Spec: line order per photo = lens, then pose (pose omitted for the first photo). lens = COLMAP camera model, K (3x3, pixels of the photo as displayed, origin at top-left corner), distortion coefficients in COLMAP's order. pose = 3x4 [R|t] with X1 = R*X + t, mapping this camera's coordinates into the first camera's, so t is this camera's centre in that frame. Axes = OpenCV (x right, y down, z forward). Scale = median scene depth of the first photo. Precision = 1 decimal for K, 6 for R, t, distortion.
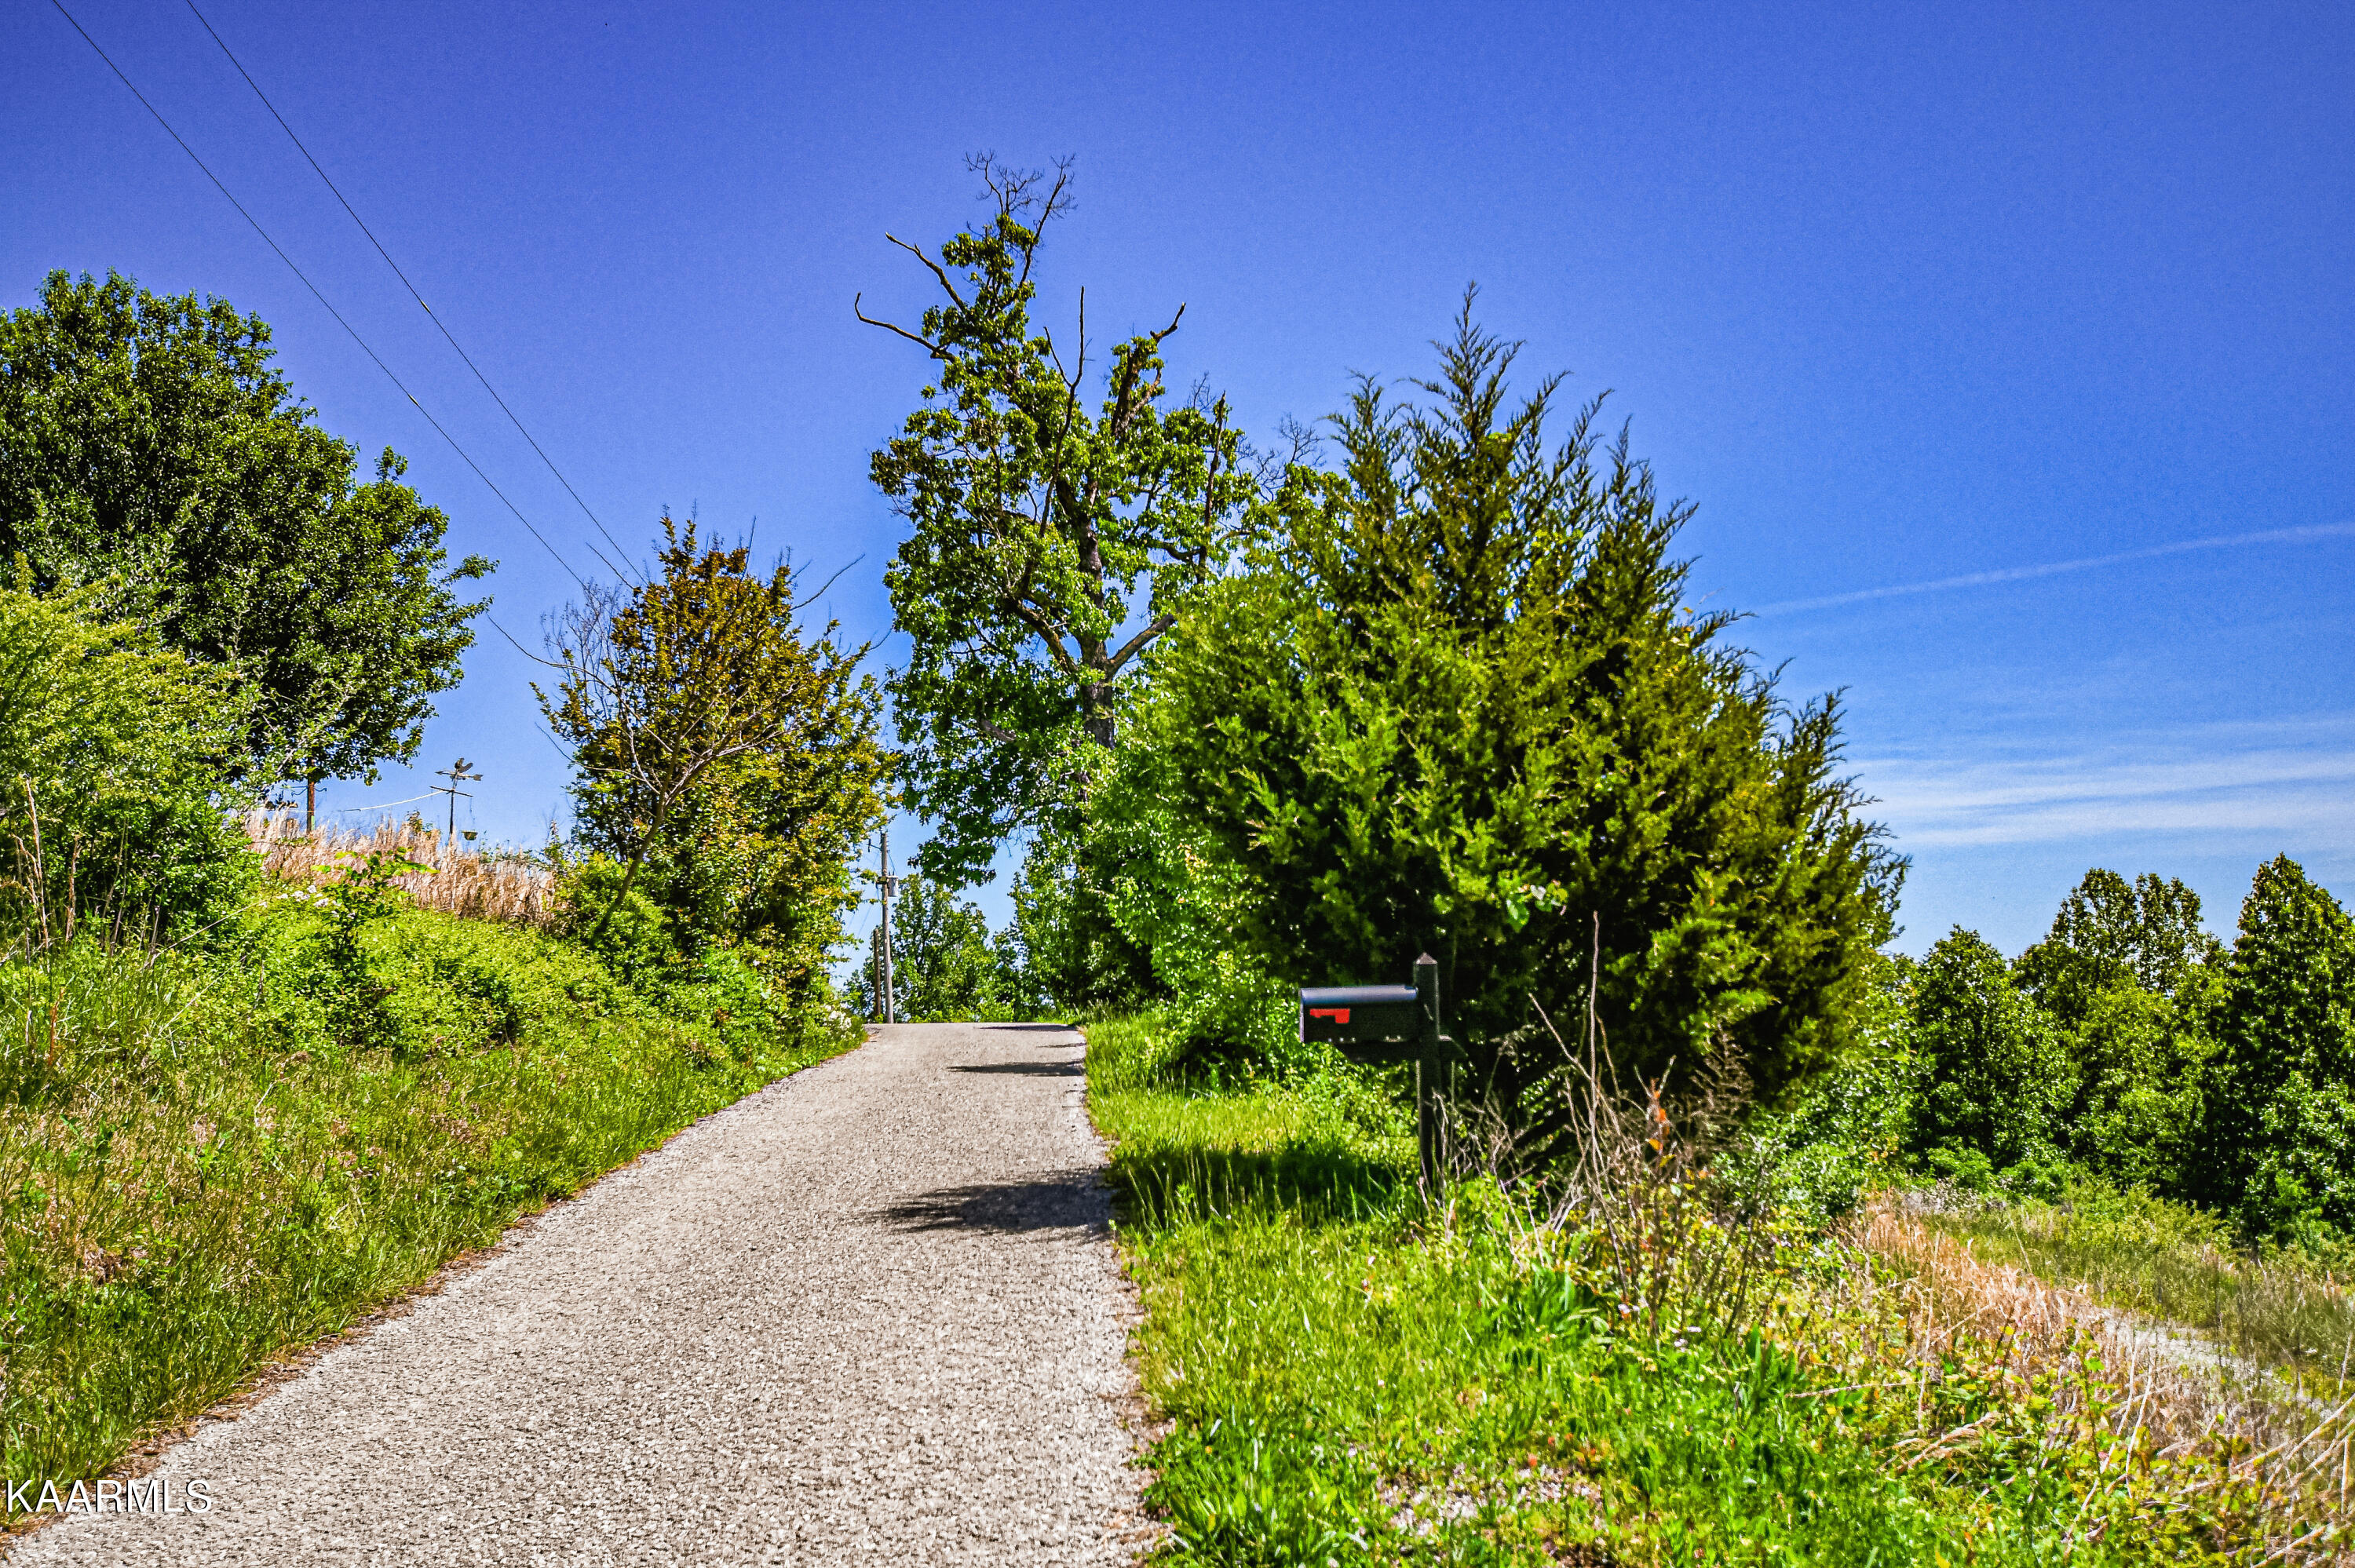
lens RADIAL K [[1944.4, 0, 1093.9], [0, 1944.4, 770.6], [0, 0, 1]] dist [0.001550, 0.012552]
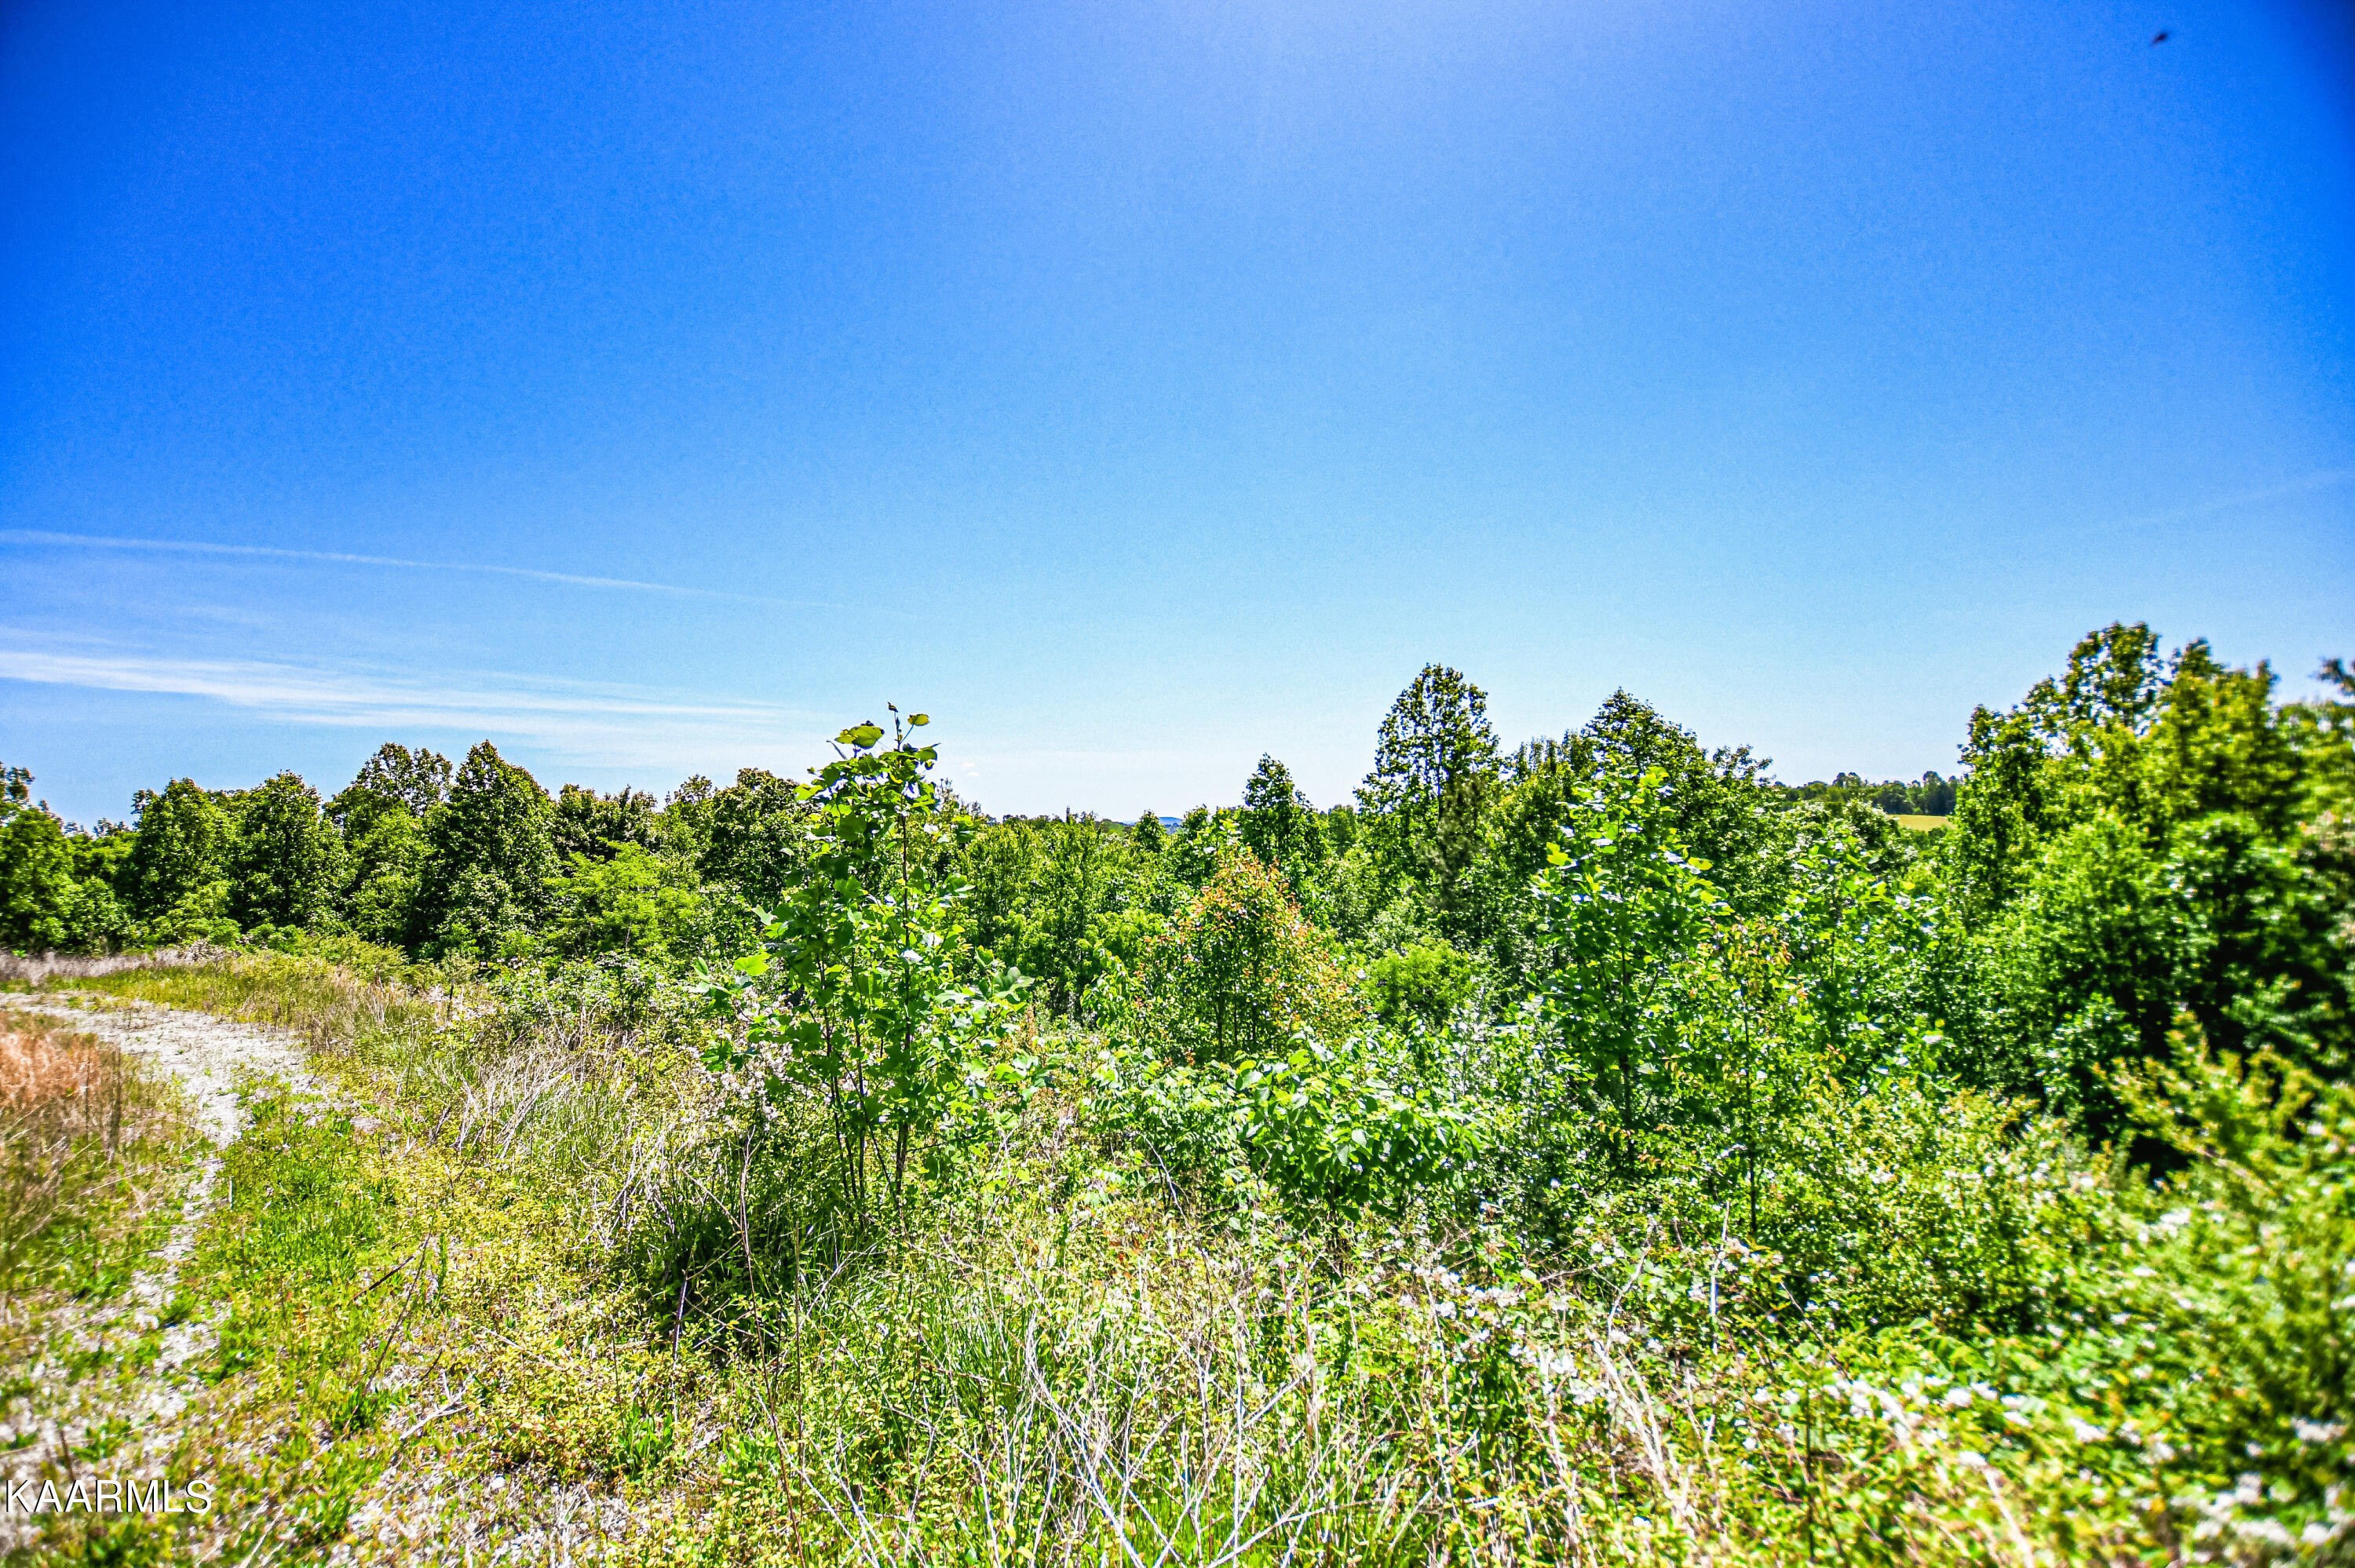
lens RADIAL K [[1038.2, 0, 1177.5], [0, 1038.2, 784.0], [0, 0, 1]] dist [-0.043996, 0.005708]
pose [[0.454012, 0.056804, 0.889183, 0.105129], [-0.123063, 0.992399, -0.000562, 0.007713], [-0.882456, -0.109170, 0.457551, 0.038532]]
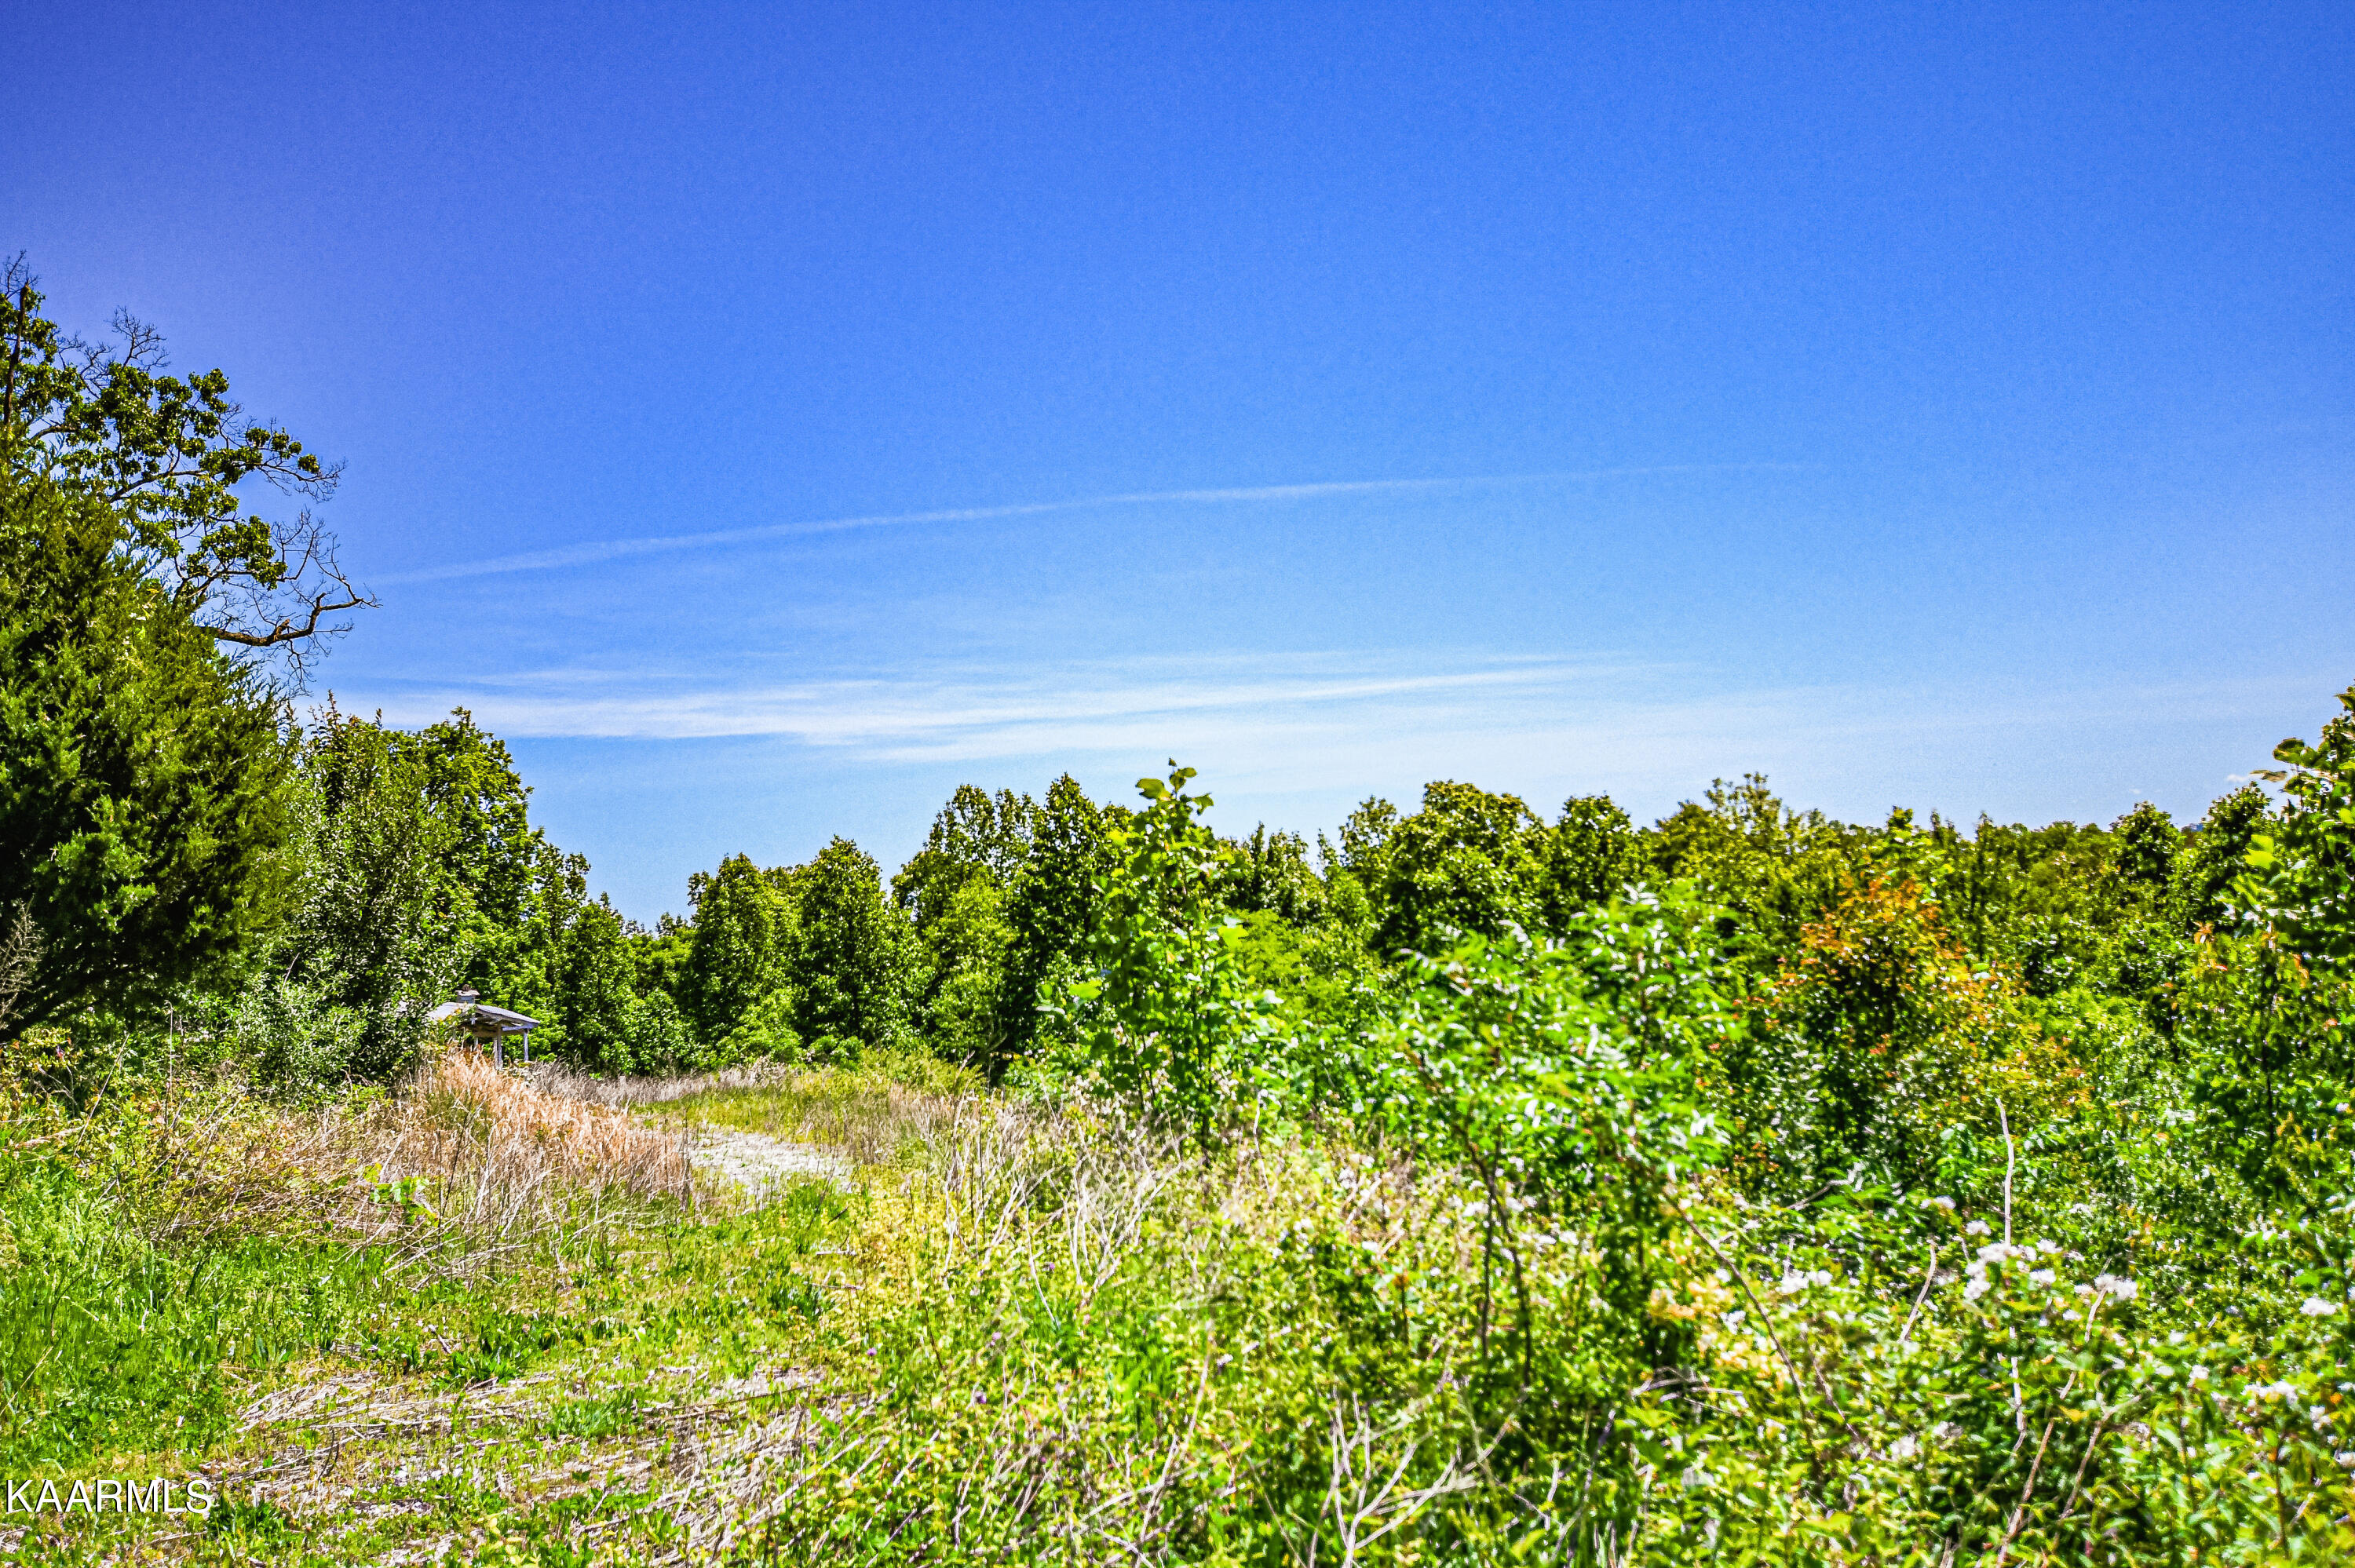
lens RADIAL K [[1981.9, 0, 1177.5], [0, 1981.9, 784.0], [0, 0, 1]] dist [-0.004074, 0.046611]
pose [[0.862640, 0.000966, 0.505817, 0.059077], [-0.026864, 0.998674, 0.043907, -0.008285], [-0.505104, -0.051464, 0.861523, -0.125699]]
